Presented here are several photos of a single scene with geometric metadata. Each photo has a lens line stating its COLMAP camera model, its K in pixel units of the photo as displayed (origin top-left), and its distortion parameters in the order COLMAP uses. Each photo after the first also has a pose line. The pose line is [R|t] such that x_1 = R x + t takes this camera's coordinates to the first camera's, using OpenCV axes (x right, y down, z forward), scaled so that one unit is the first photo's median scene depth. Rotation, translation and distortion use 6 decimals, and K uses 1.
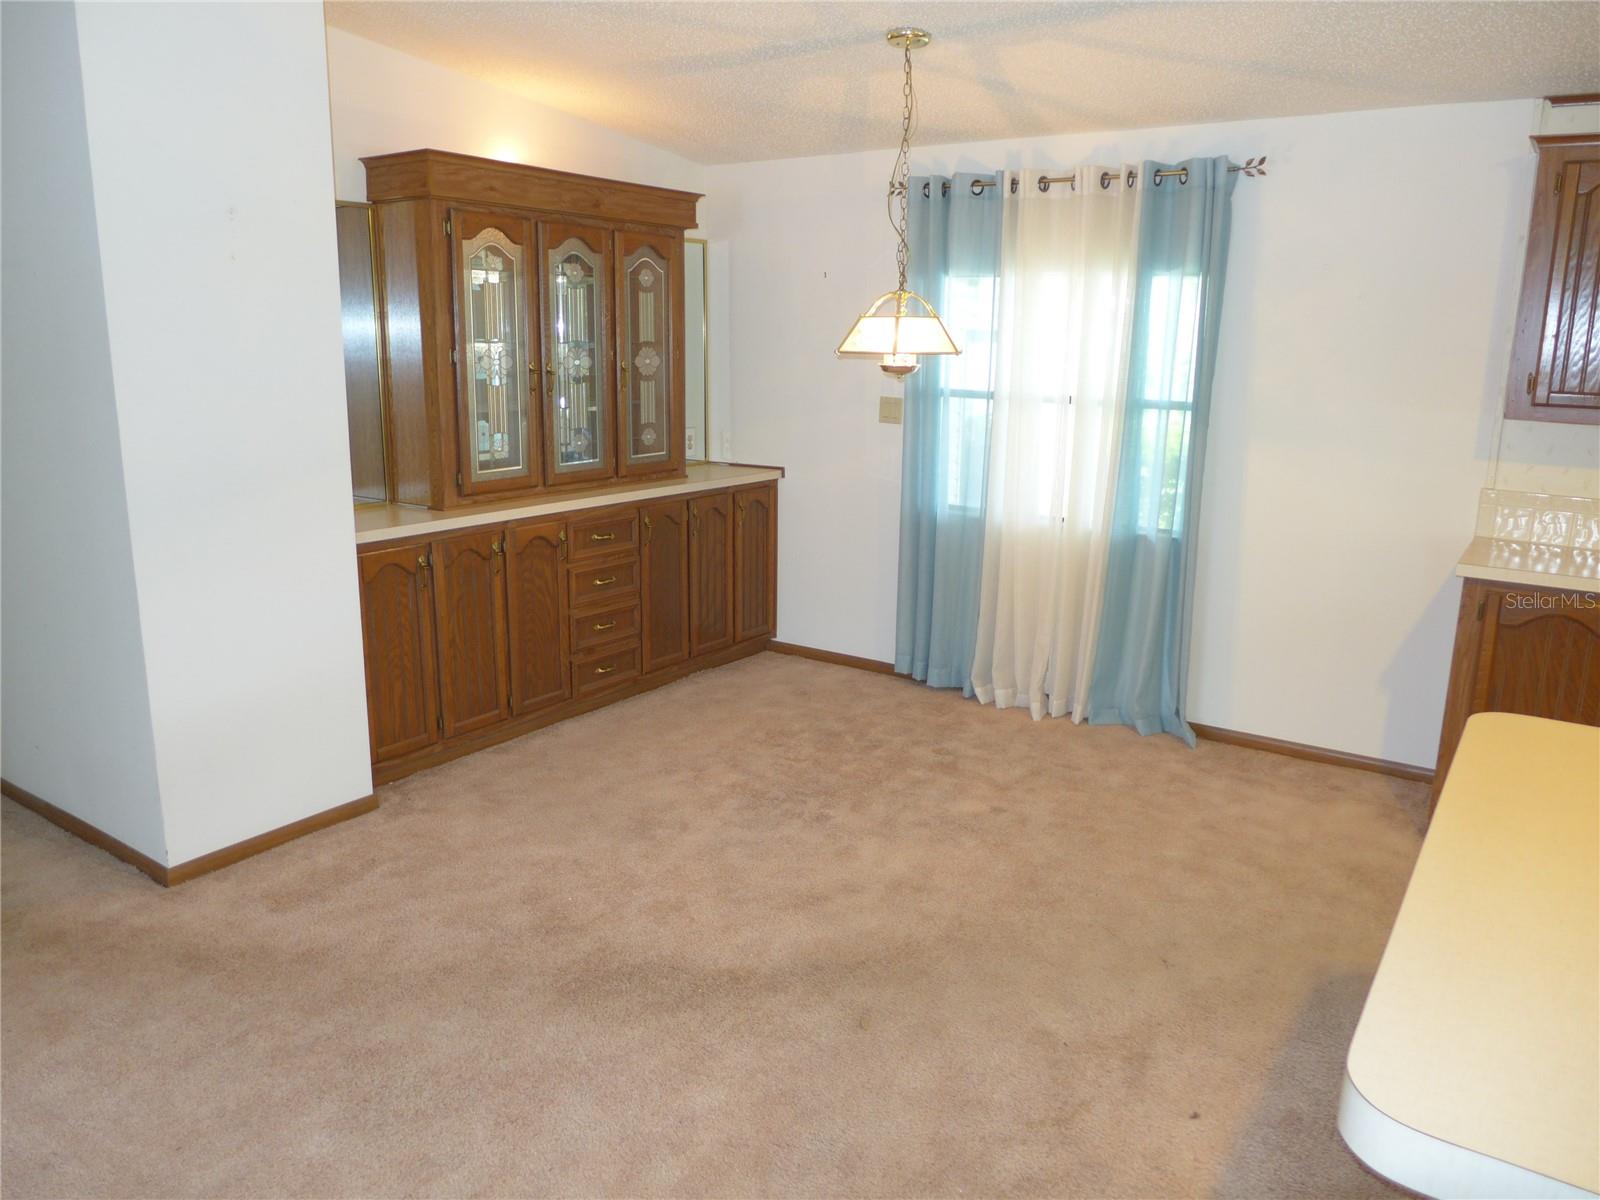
lens RADIAL K [[1170.5, 0, 794.9], [0, 1170.5, 601.8], [0, 0, 1]] dist [-0.045106, 0.014885]
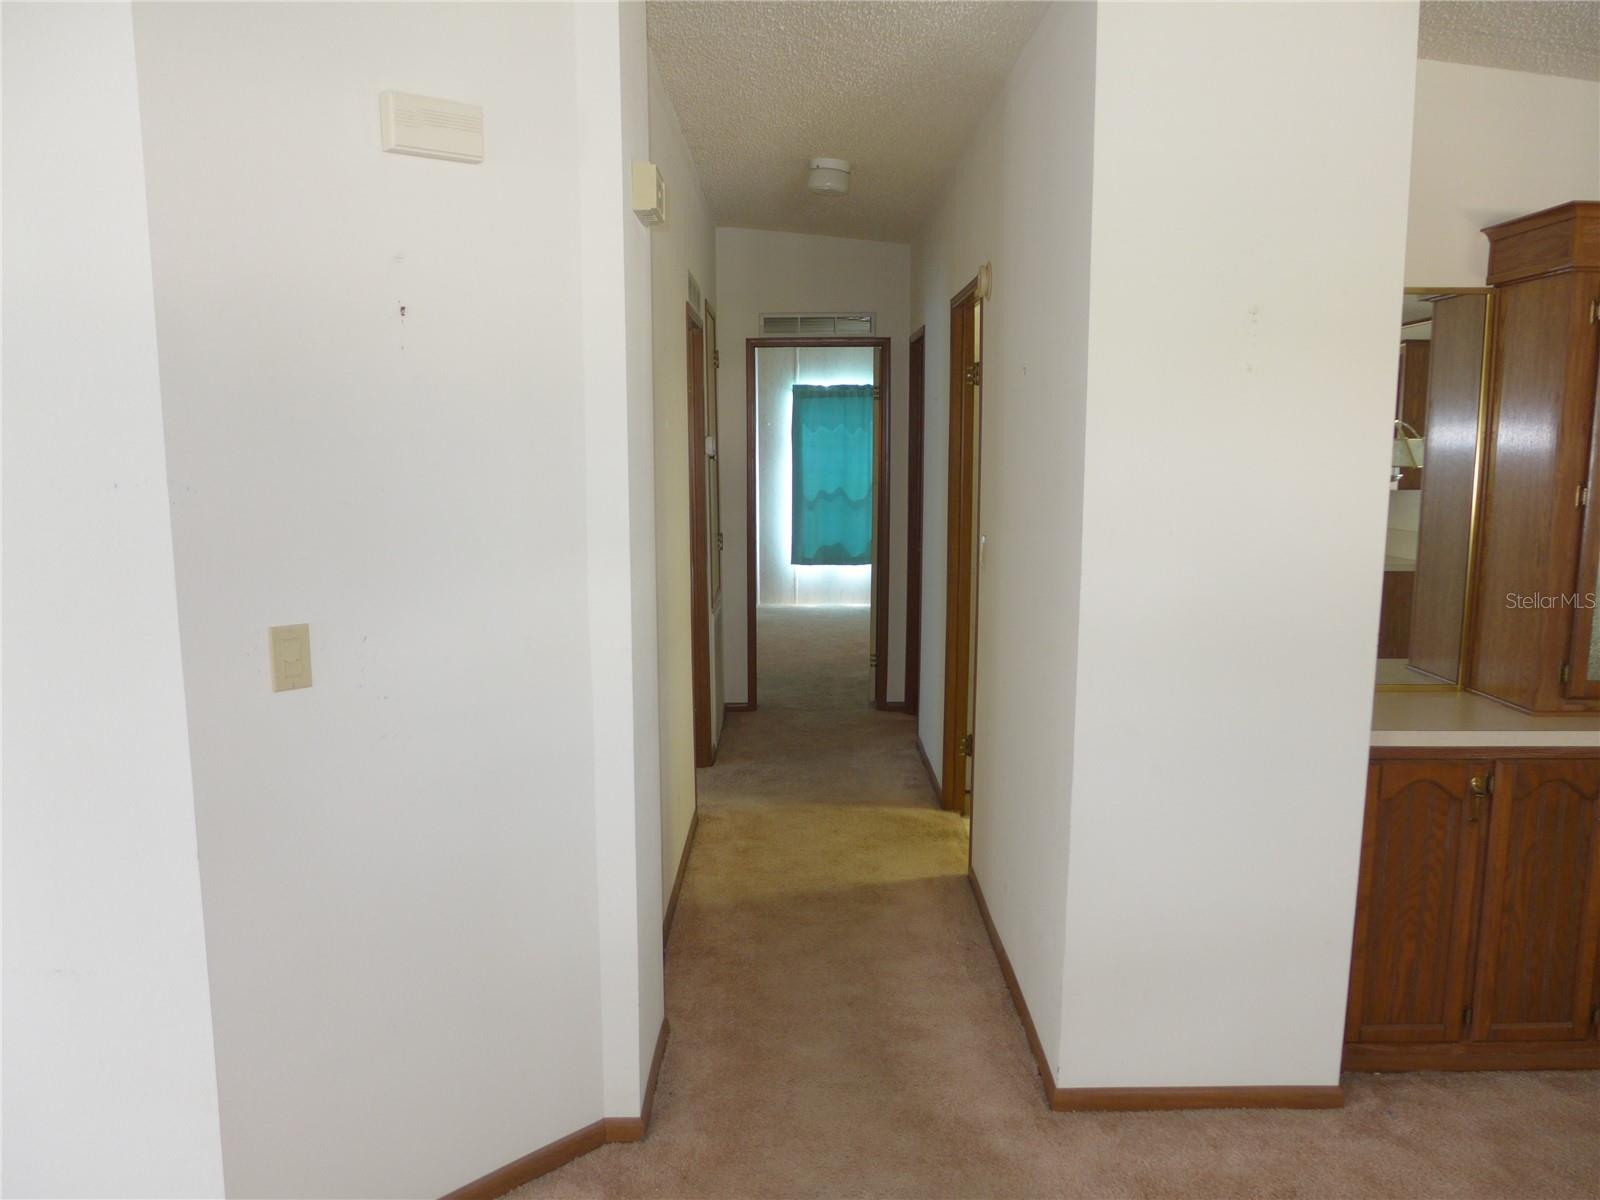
lens RADIAL K [[1170.5, 0, 803.8], [0, 1170.5, 595.7], [0, 0, 1]] dist [-0.045106, 0.014885]
pose [[0.569299, 0.102874, -0.815669, 0.003448], [-0.178977, 0.983853, -0.000832, -0.072281], [0.802413, 0.146460, 0.578518, 0.254679]]
